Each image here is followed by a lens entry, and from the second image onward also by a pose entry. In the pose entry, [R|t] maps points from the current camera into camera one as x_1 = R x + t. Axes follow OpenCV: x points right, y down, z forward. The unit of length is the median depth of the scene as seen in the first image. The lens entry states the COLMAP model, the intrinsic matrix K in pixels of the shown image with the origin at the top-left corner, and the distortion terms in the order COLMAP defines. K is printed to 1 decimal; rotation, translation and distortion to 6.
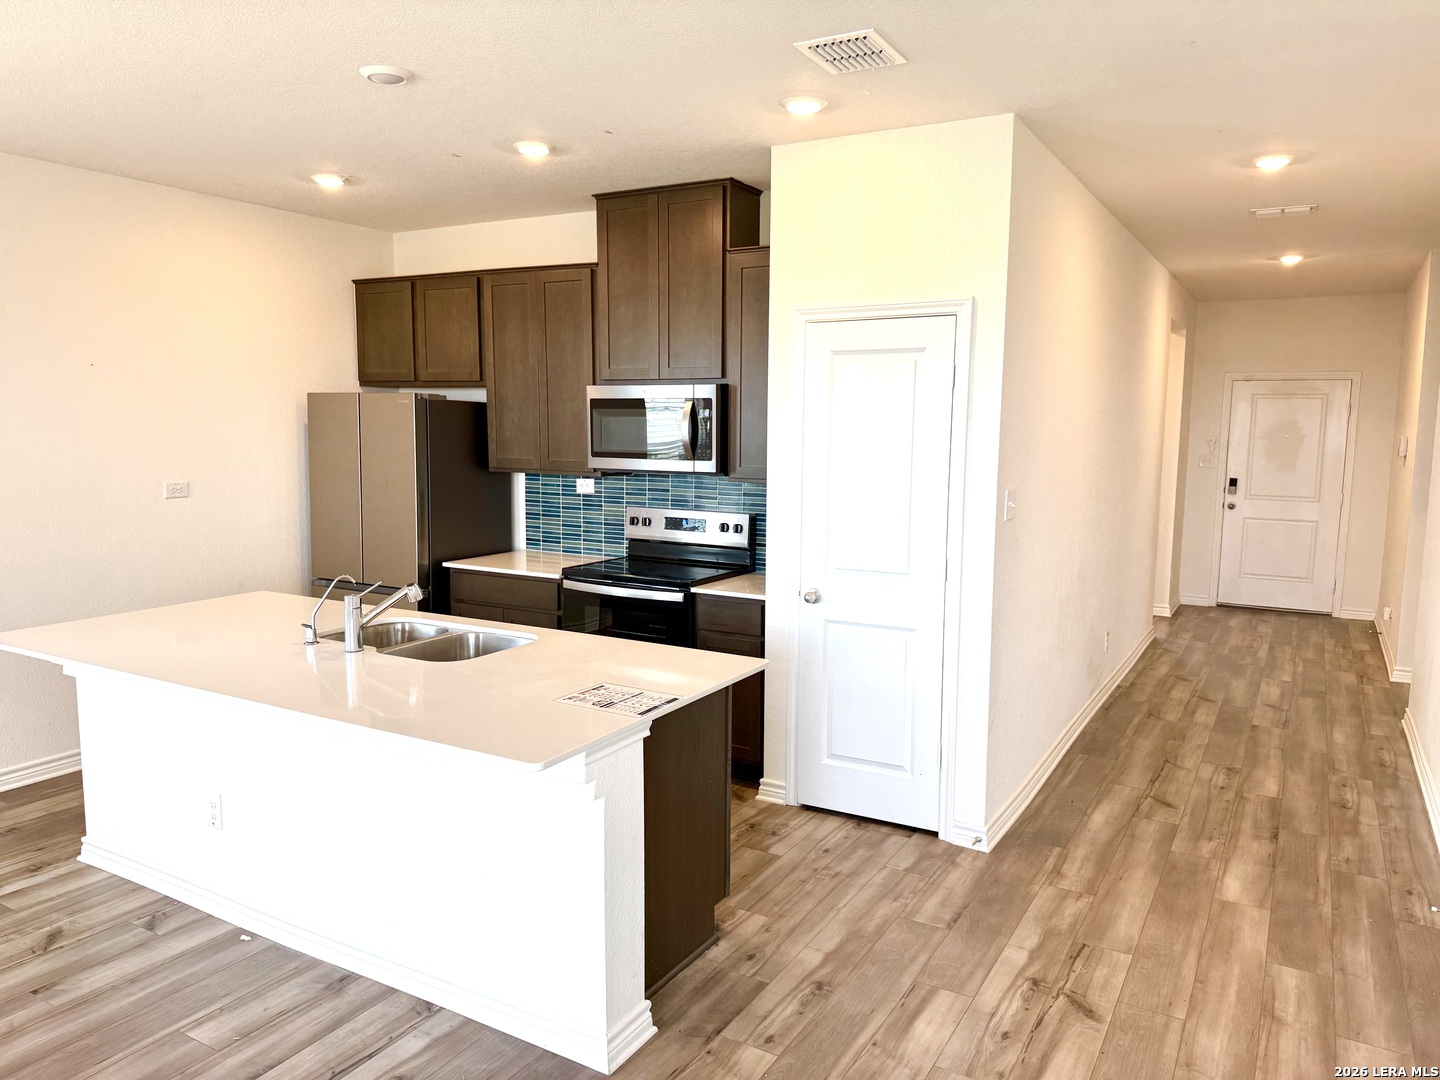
lens RADIAL K [[991.6, 0, 739.9], [0, 991.6, 565.8], [0, 0, 1]] dist [0.009890, -0.005852]
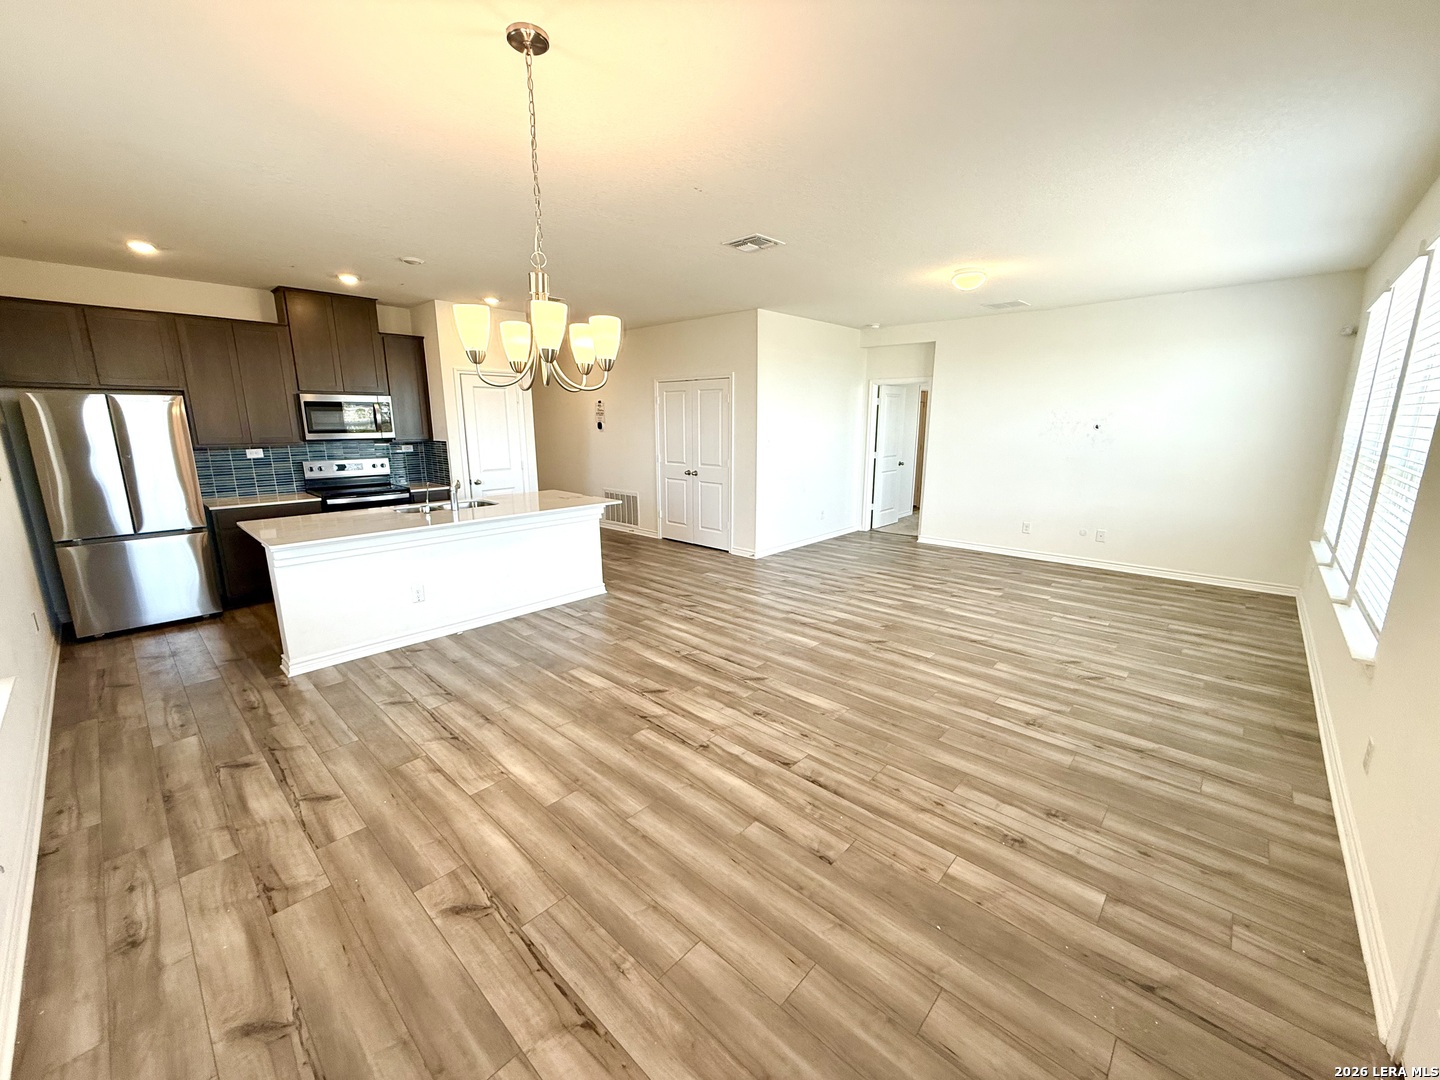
lens RADIAL K [[576.1, 0, 722.9], [0, 576.1, 548.8], [0, 0, 1]] dist [0.003821, 0.000633]
pose [[0.231691, -0.227026, 0.945927, -1.037329], [0.142613, 0.969807, 0.197826, -0.005542], [-0.962279, 0.089067, 0.257073, 0.009096]]
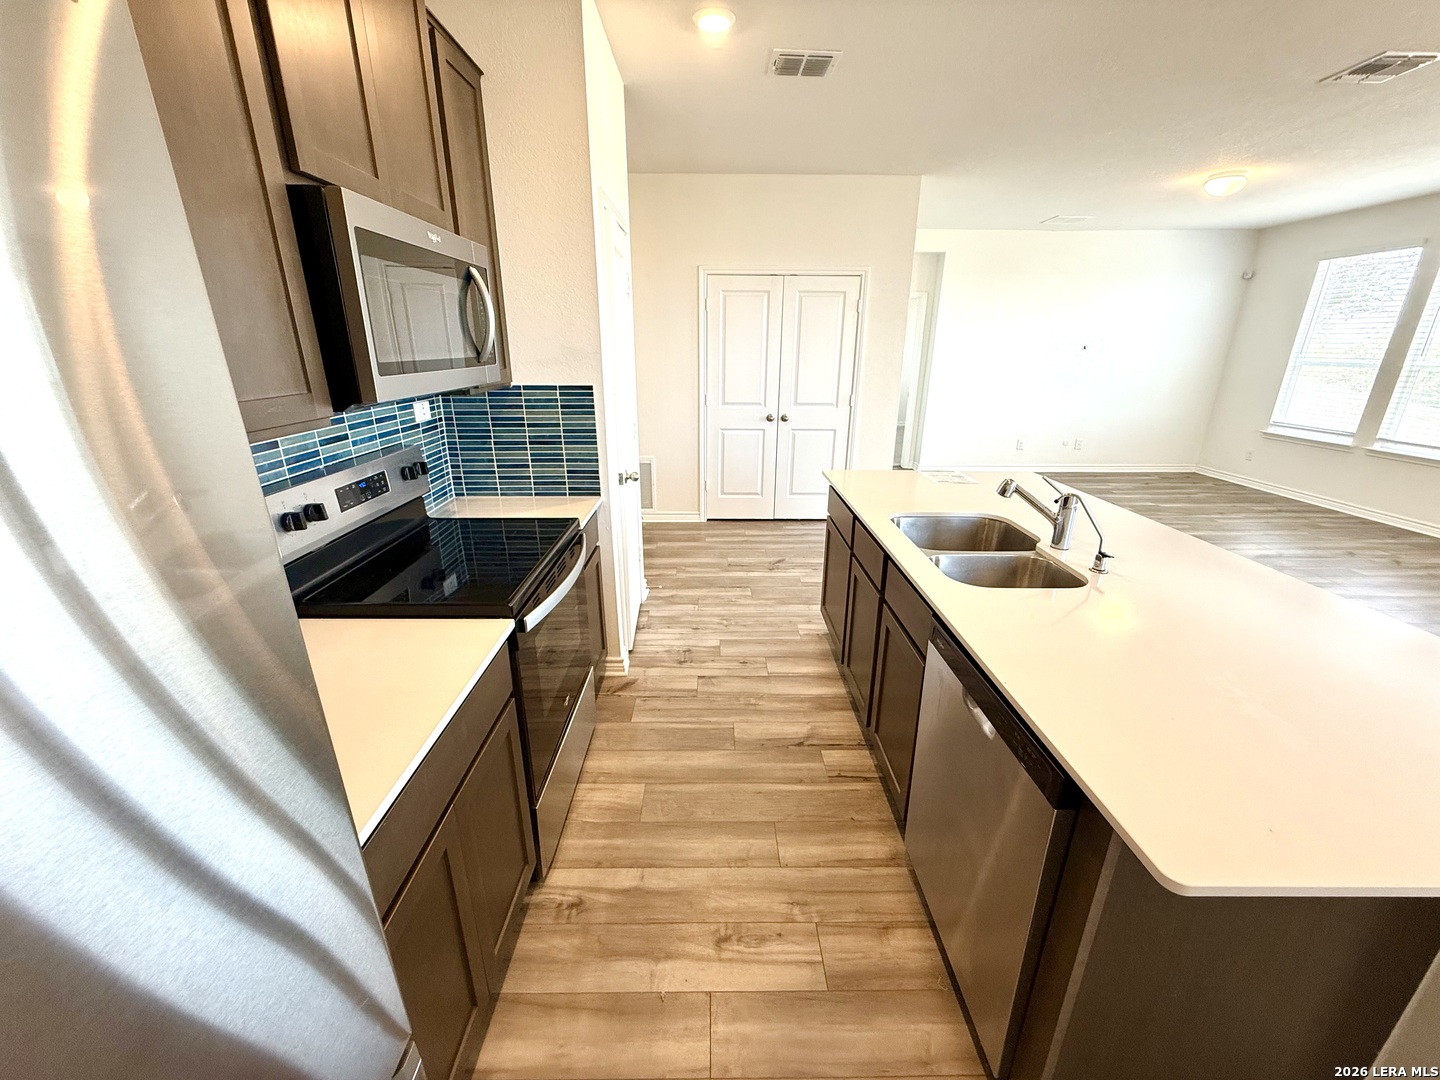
lens RADIAL K [[576.1, 0, 716.1], [0, 576.1, 542.4], [0, 0, 1]] dist [0.003821, 0.000633]
pose [[-0.497792, -0.295532, 0.815392, -0.453034], [0.114759, 0.909443, 0.399679, -0.127782], [-0.859671, 0.292531, -0.418798, 1.007451]]
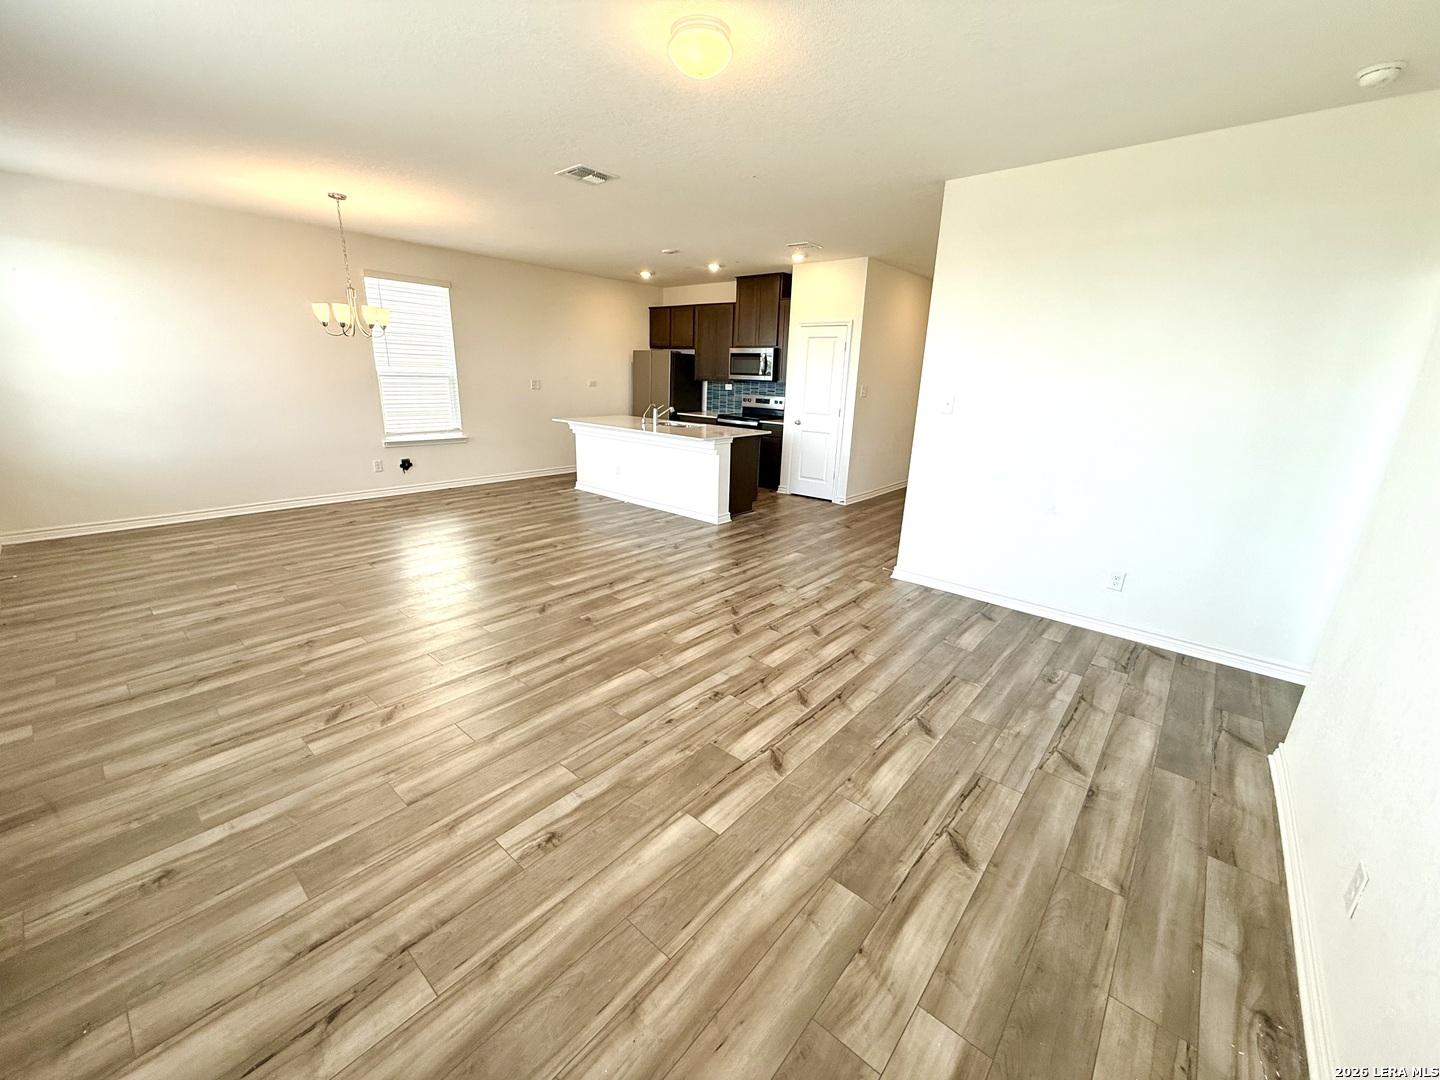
lens RADIAL K [[576.1, 0, 711.7], [0, 576.1, 541.6], [0, 0, 1]] dist [0.003821, 0.000633]
pose [[0.976779, 0.076011, -0.200312, 0.163309], [-0.046947, 0.988163, 0.146046, 0.121969], [0.209042, -0.133251, 0.968786, -0.659948]]
